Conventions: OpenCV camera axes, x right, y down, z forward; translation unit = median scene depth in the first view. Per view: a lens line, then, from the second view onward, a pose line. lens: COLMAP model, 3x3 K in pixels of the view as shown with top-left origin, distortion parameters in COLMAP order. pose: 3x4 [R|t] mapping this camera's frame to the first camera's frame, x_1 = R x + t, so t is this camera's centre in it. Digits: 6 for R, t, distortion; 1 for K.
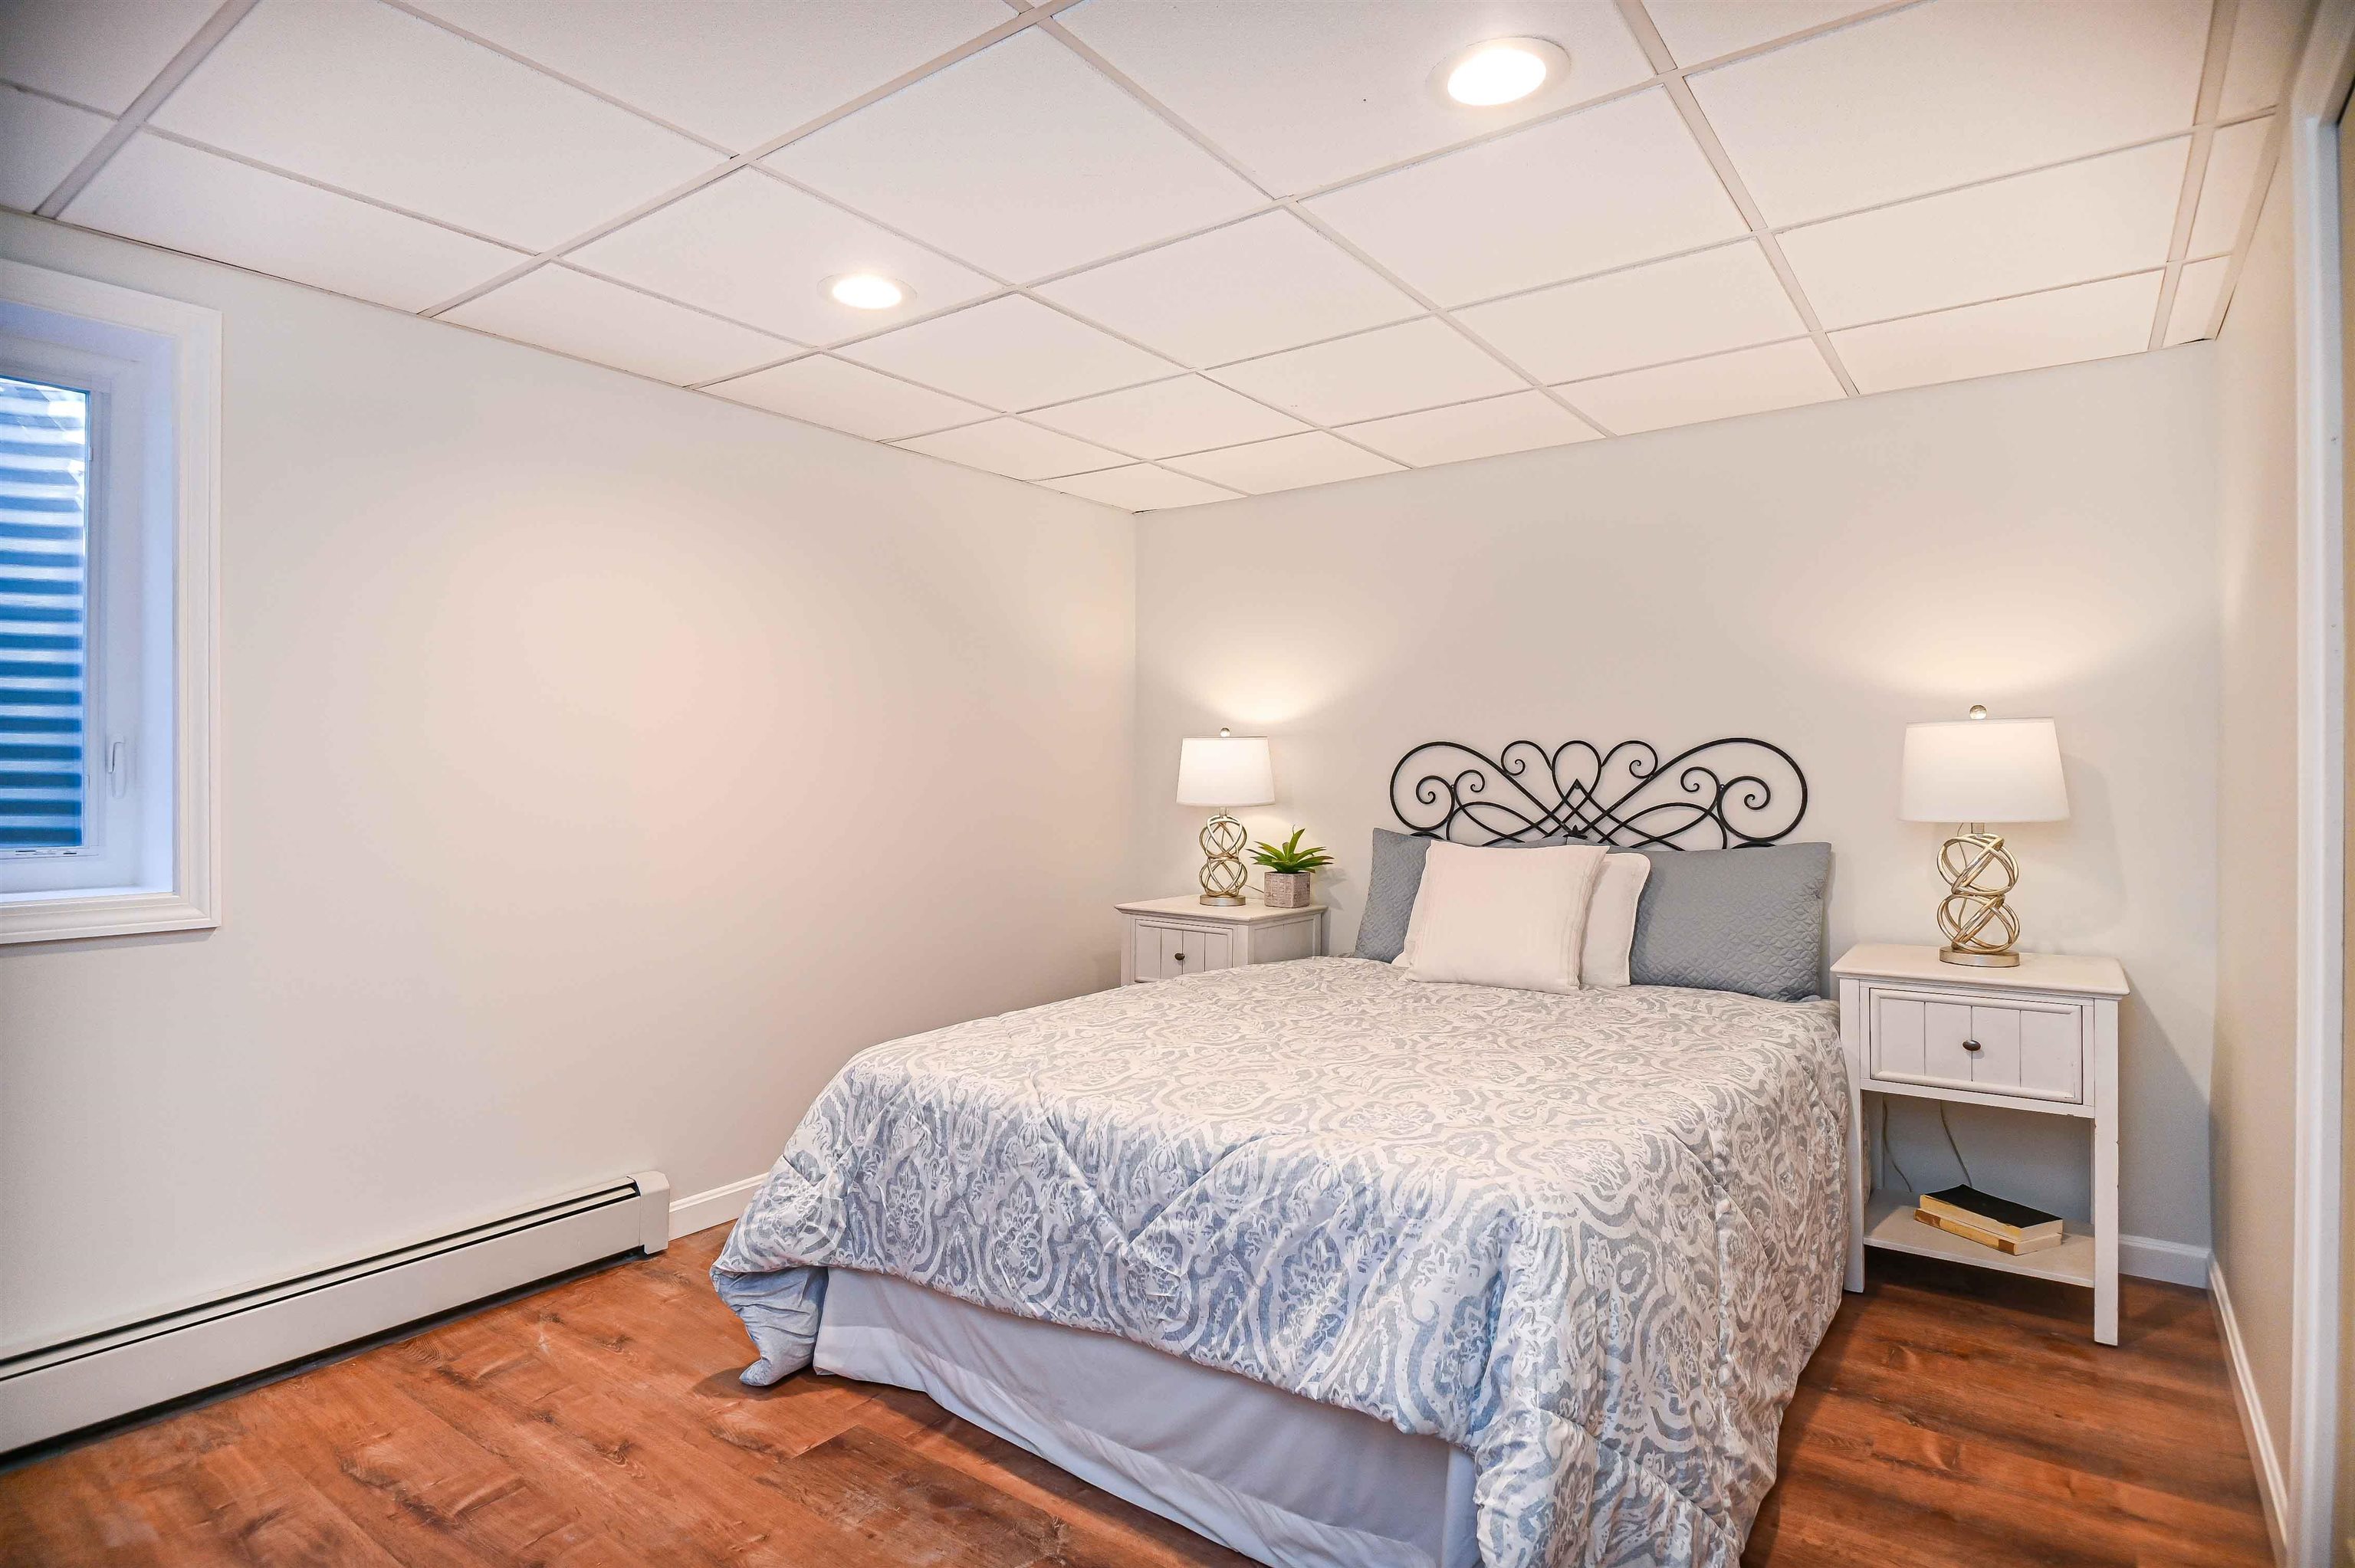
lens RADIAL K [[1226.8, 0, 1172.8], [0, 1226.8, 777.9], [0, 0, 1]] dist [-0.004548, -0.000996]
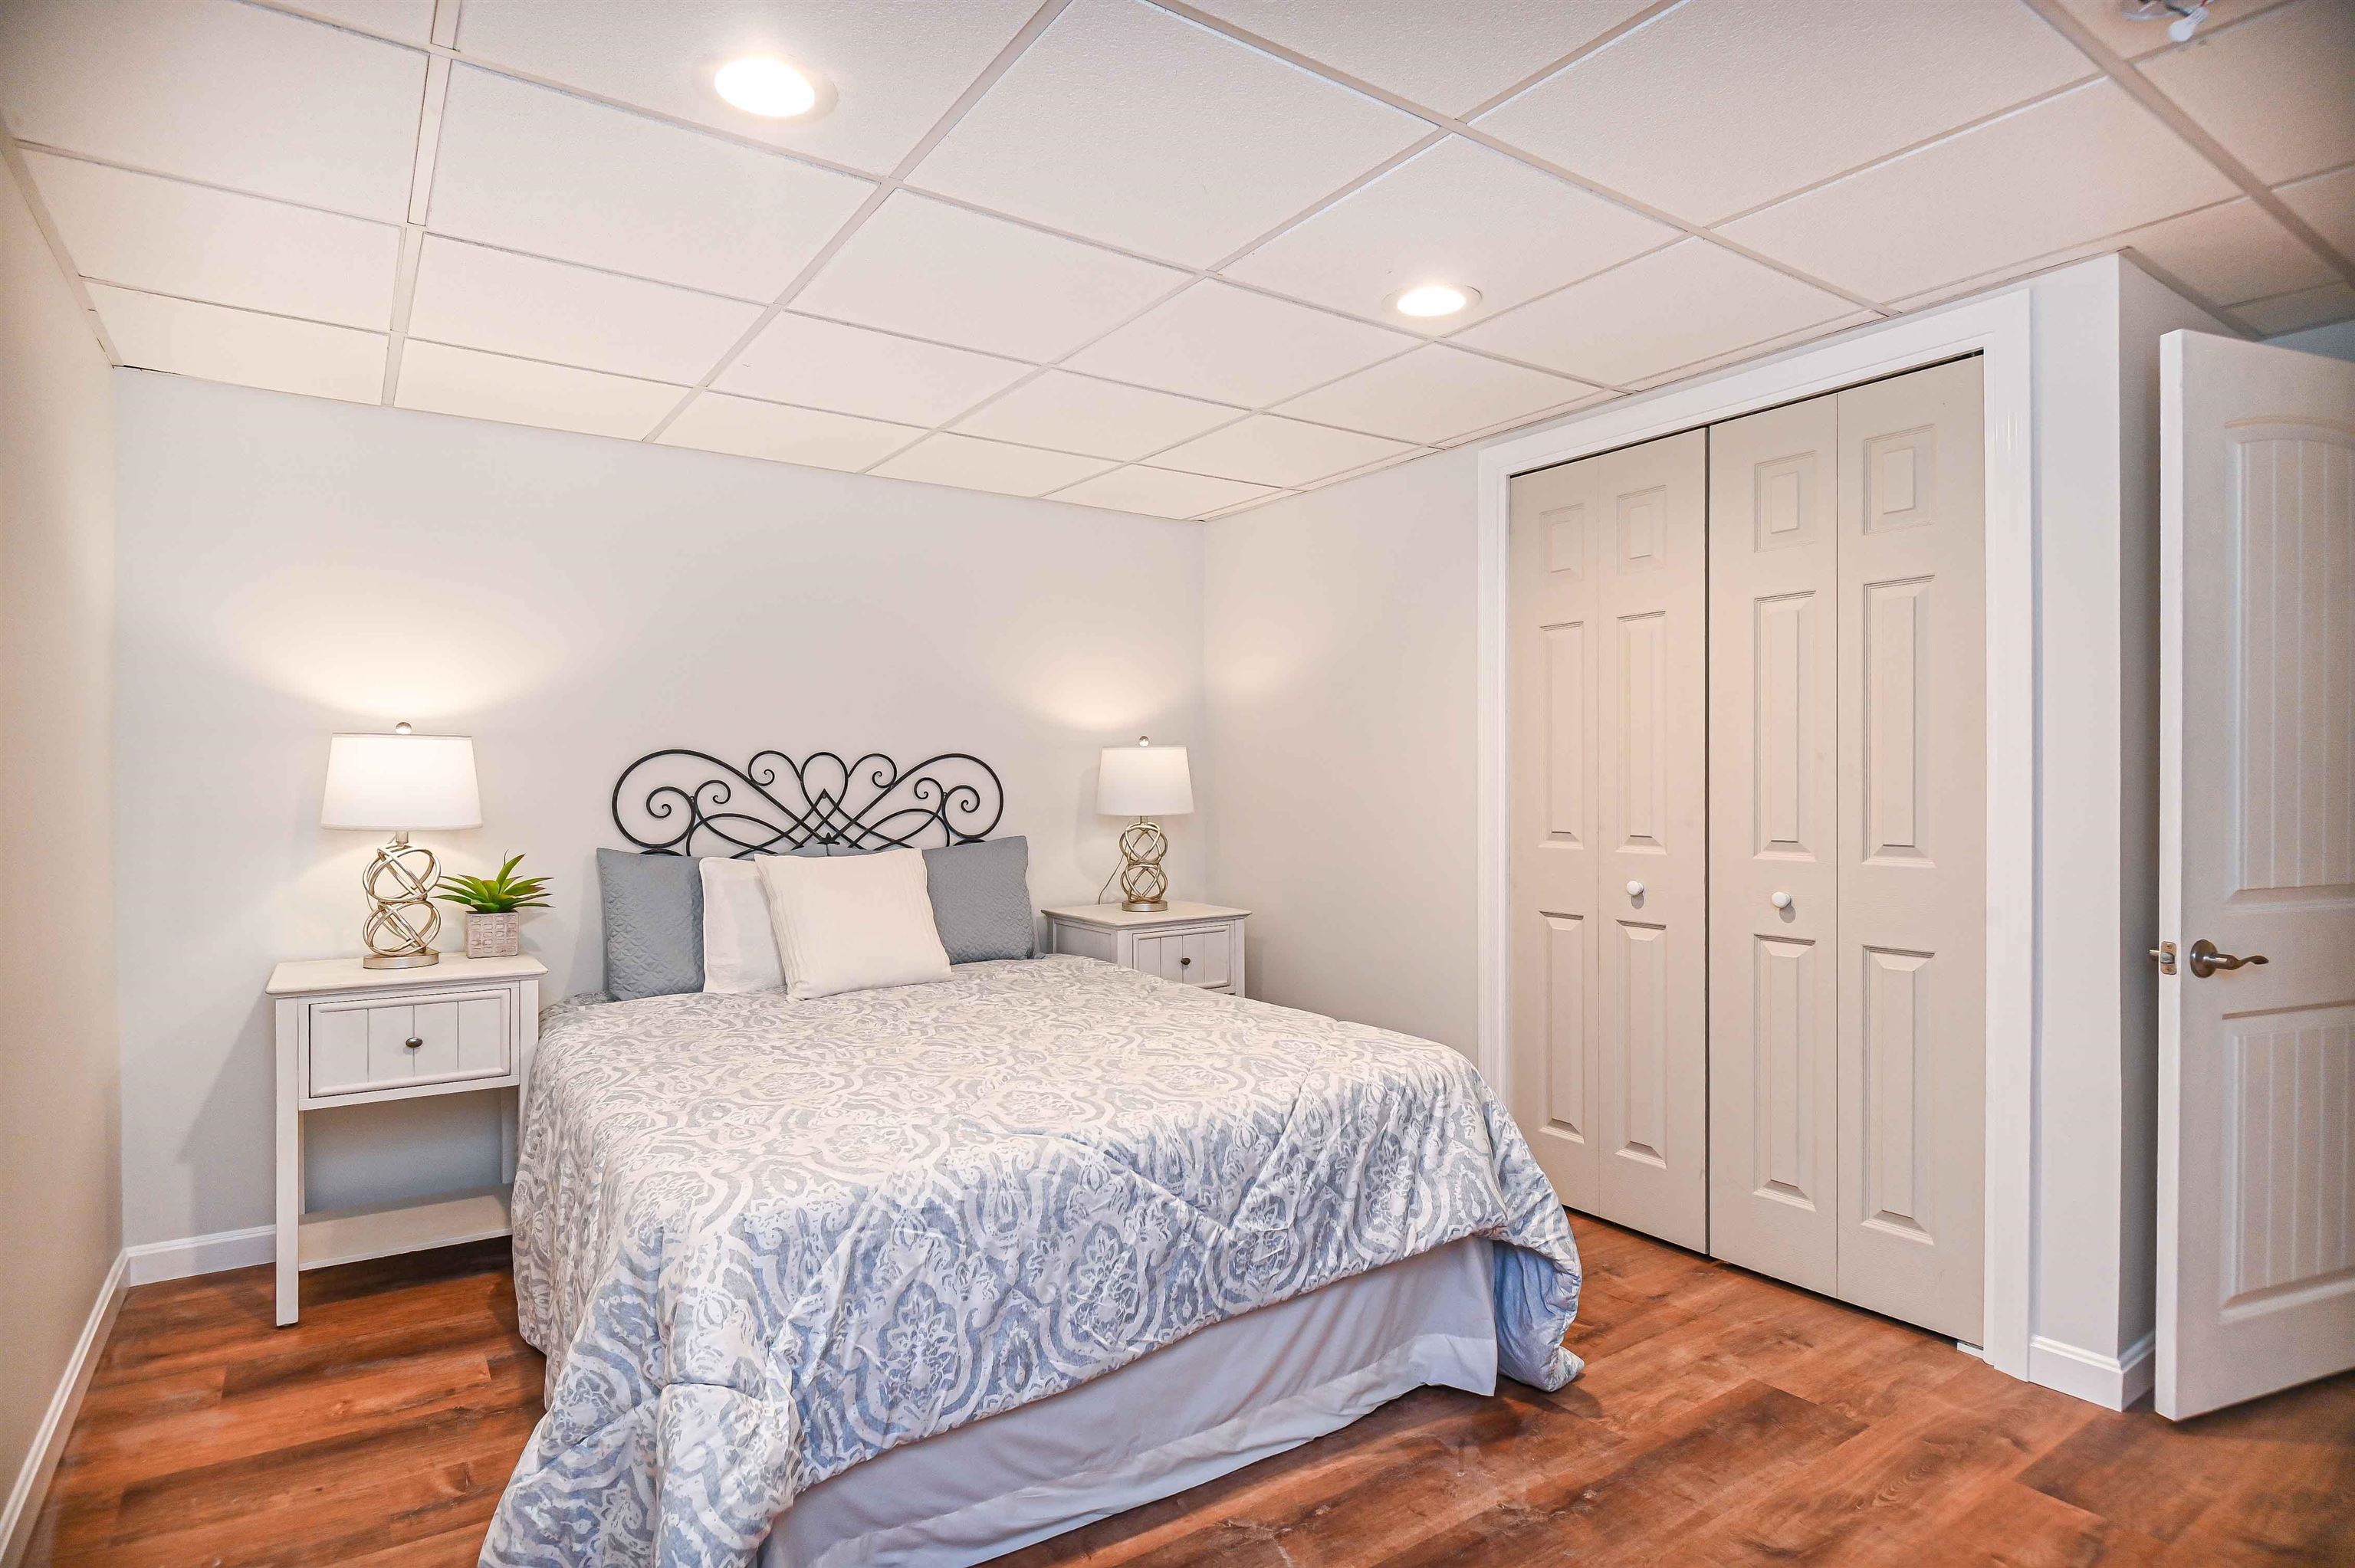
lens RADIAL K [[1226.8, 0, 1172.8], [0, 1226.8, 777.9], [0, 0, 1]] dist [-0.004548, -0.000996]
pose [[0.327331, 0.000640, 0.944909, -0.939390], [0.007847, 0.999963, -0.003395, -0.004351], [-0.944877, 0.008526, 0.327314, 0.621651]]
